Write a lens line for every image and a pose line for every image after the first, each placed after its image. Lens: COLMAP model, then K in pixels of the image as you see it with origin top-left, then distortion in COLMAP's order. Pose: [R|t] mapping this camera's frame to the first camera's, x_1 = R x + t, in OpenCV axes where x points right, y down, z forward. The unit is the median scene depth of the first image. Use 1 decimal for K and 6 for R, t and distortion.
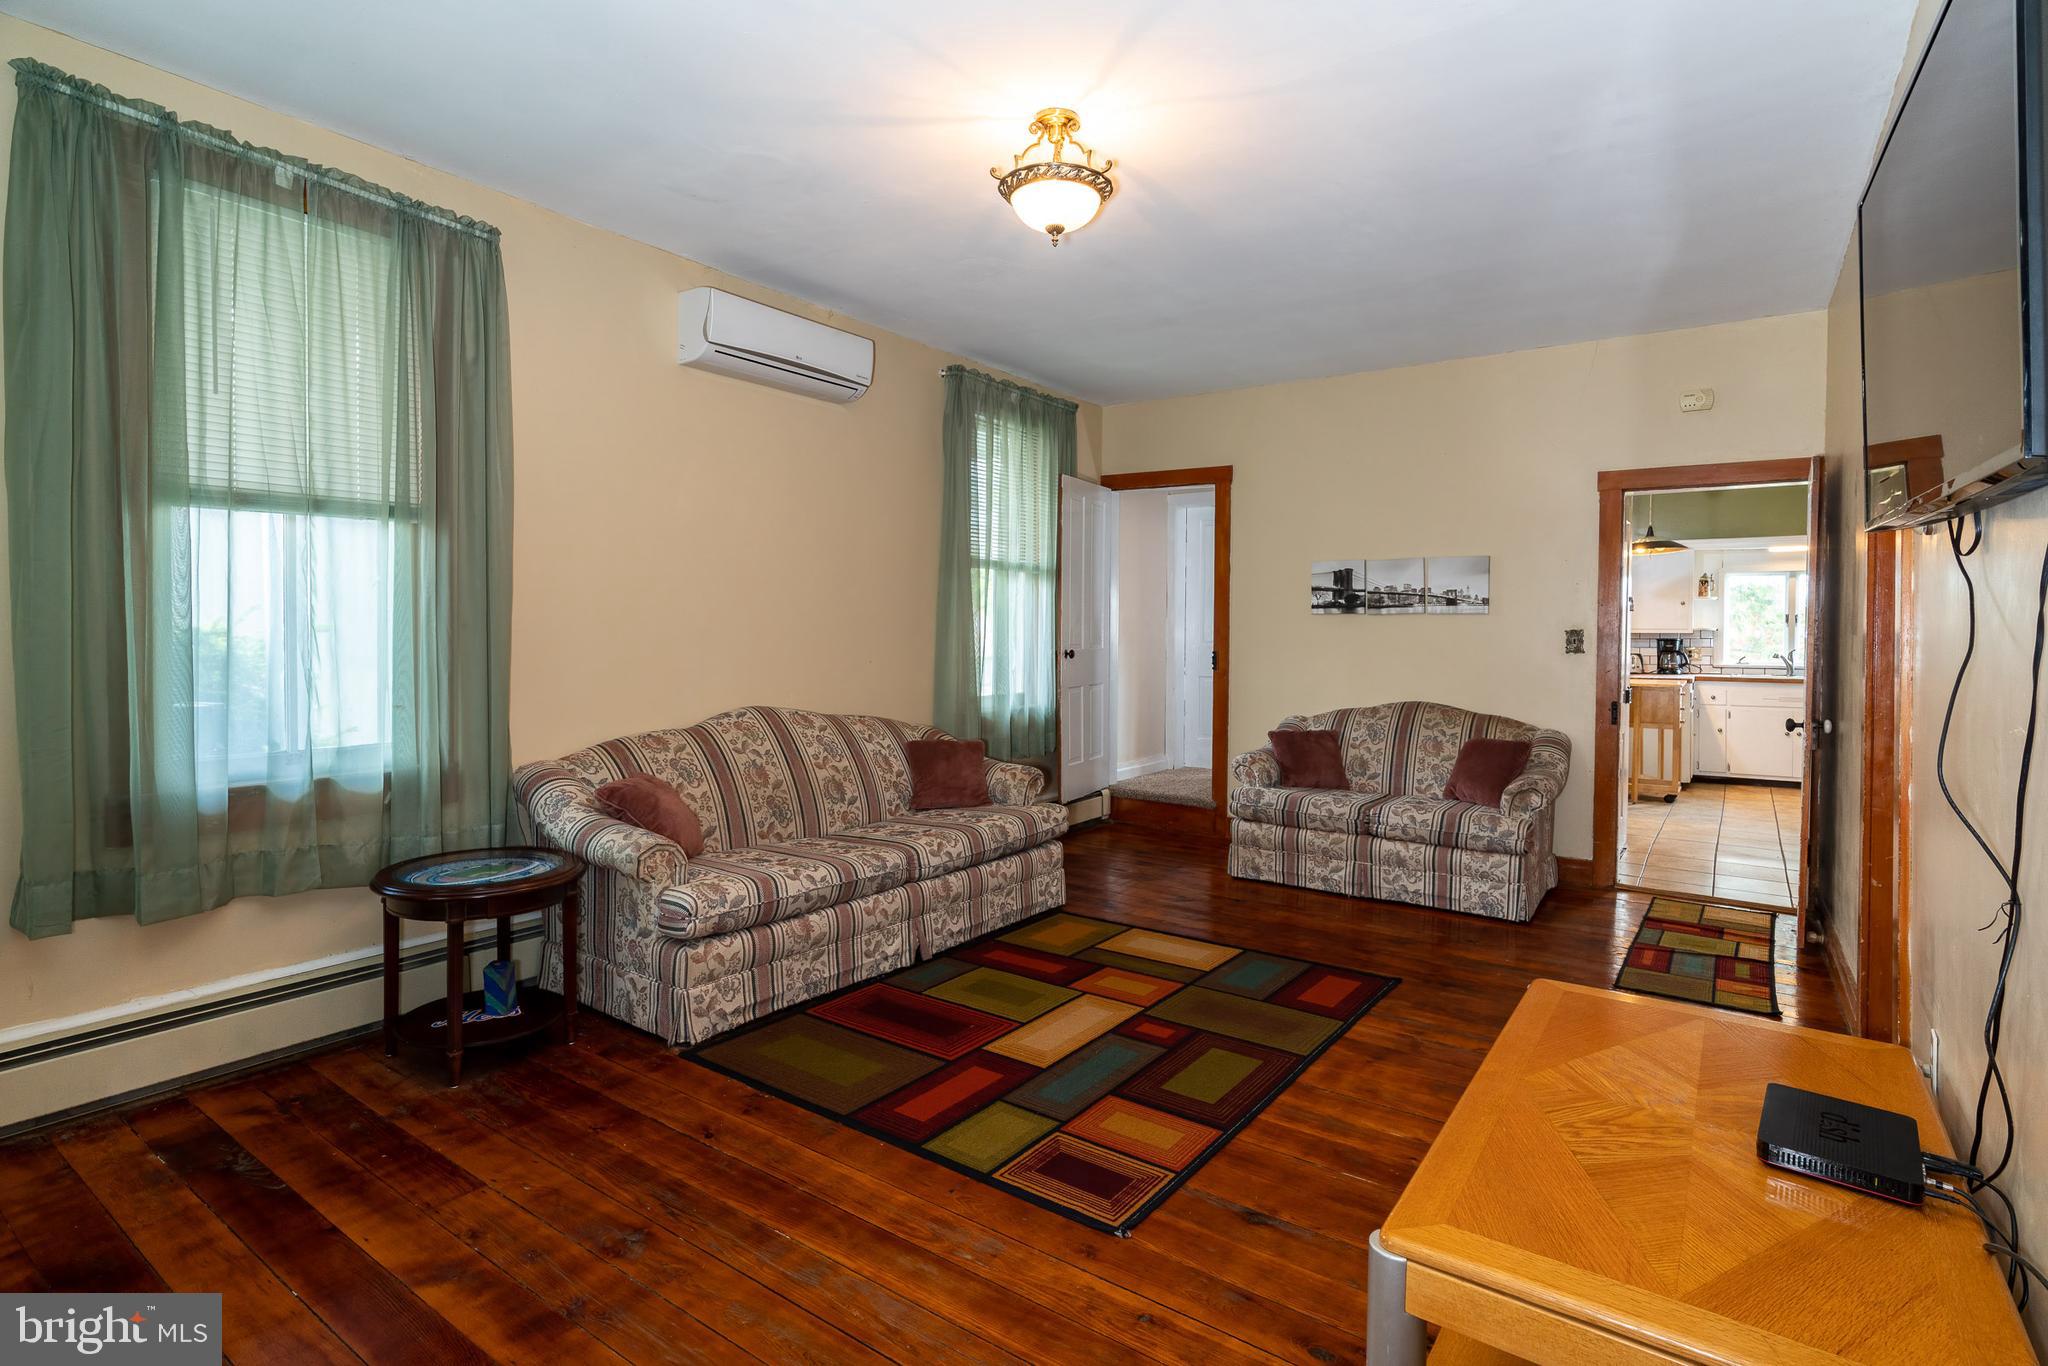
lens RADIAL K [[1036.1, 0, 985.6], [0, 1036.1, 653.2], [0, 0, 1]] dist [-0.020322, -0.000116]
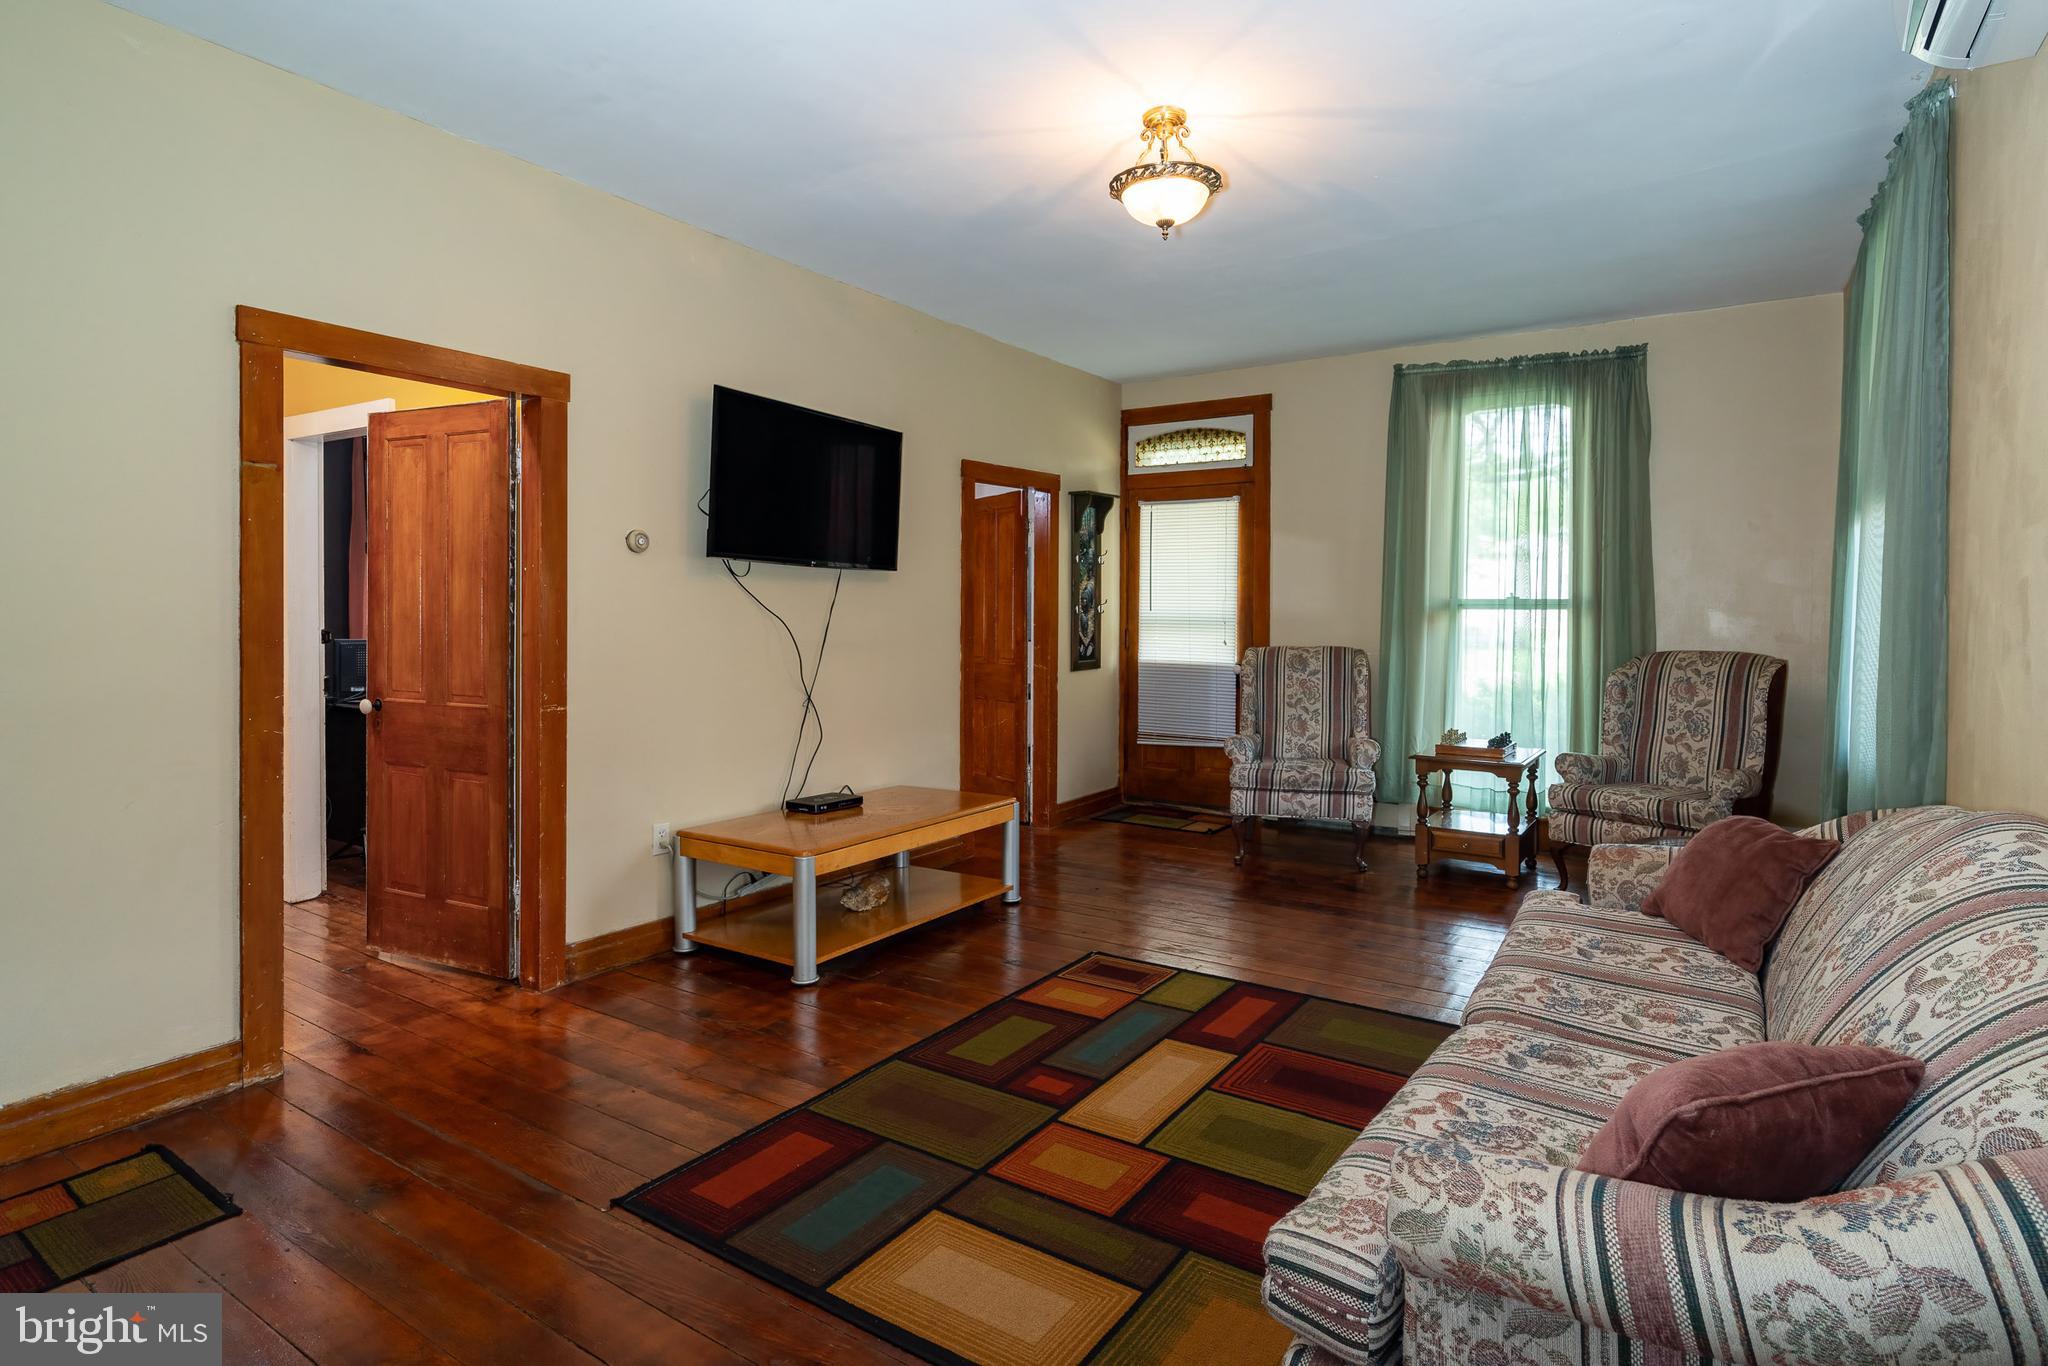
lens RADIAL K [[1047.2, 0, 1023.4], [0, 1047.2, 618.9], [0, 0, 1]] dist [-0.015624, -0.000077]
pose [[-0.998443, -0.009205, -0.055020, 0.223135], [-0.010903, 0.999471, 0.030647, -0.038030], [0.054709, 0.031200, -0.998015, 1.734452]]
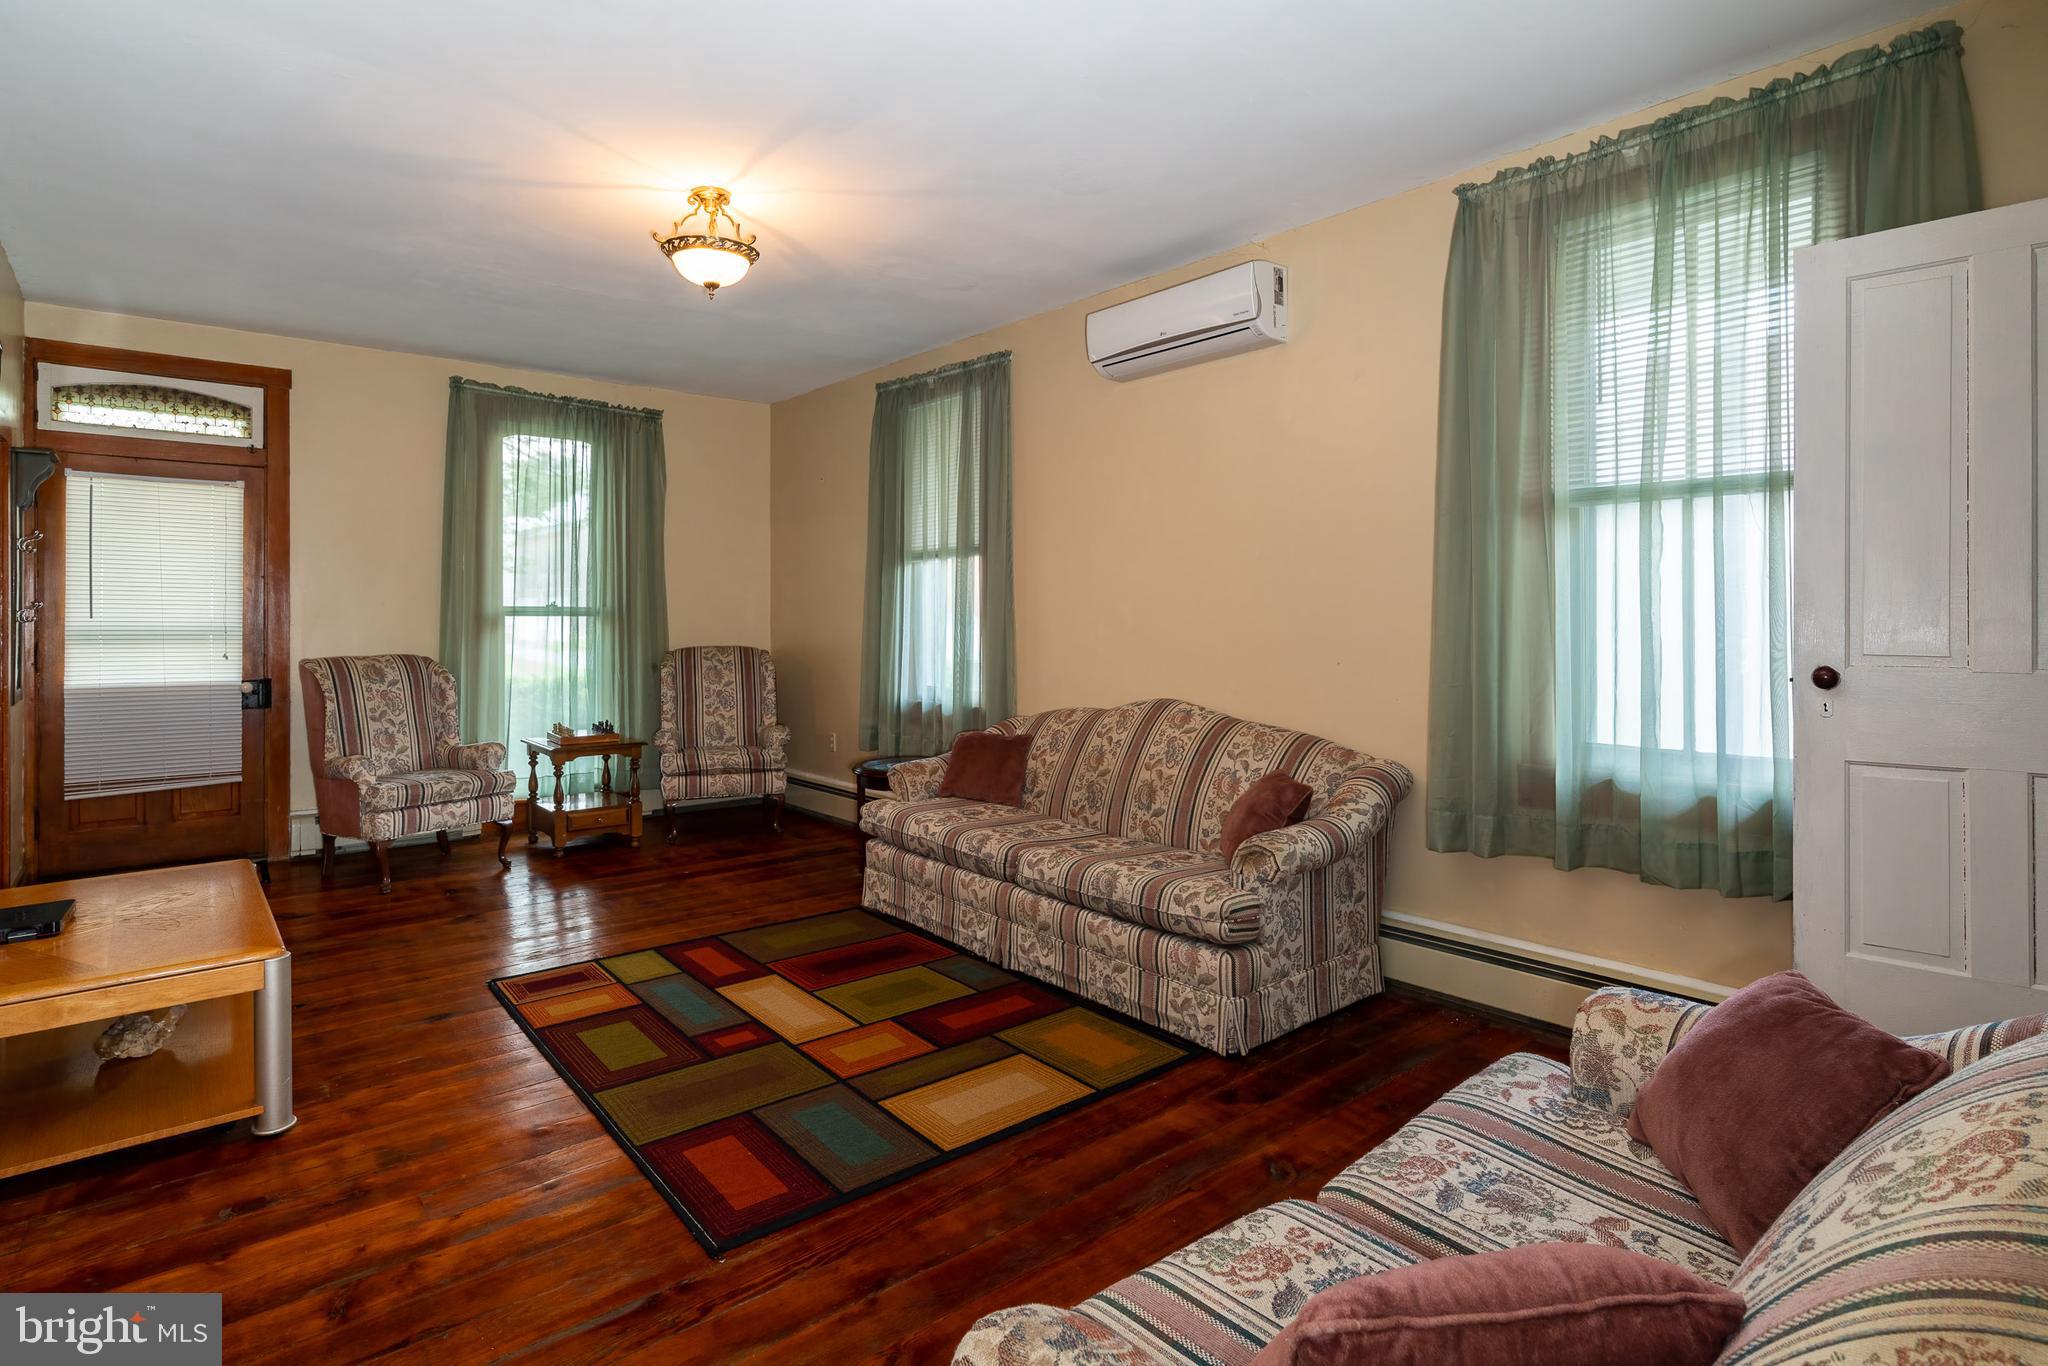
lens RADIAL K [[1047.2, 0, 1023.4], [0, 1047.2, 618.9], [0, 0, 1]] dist [-0.015624, -0.000077]
pose [[-0.236822, -0.005378, -0.971538, 0.980701], [-0.023971, 0.999713, 0.000309, -0.026785], [0.971257, 0.023362, -0.236883, 1.394670]]
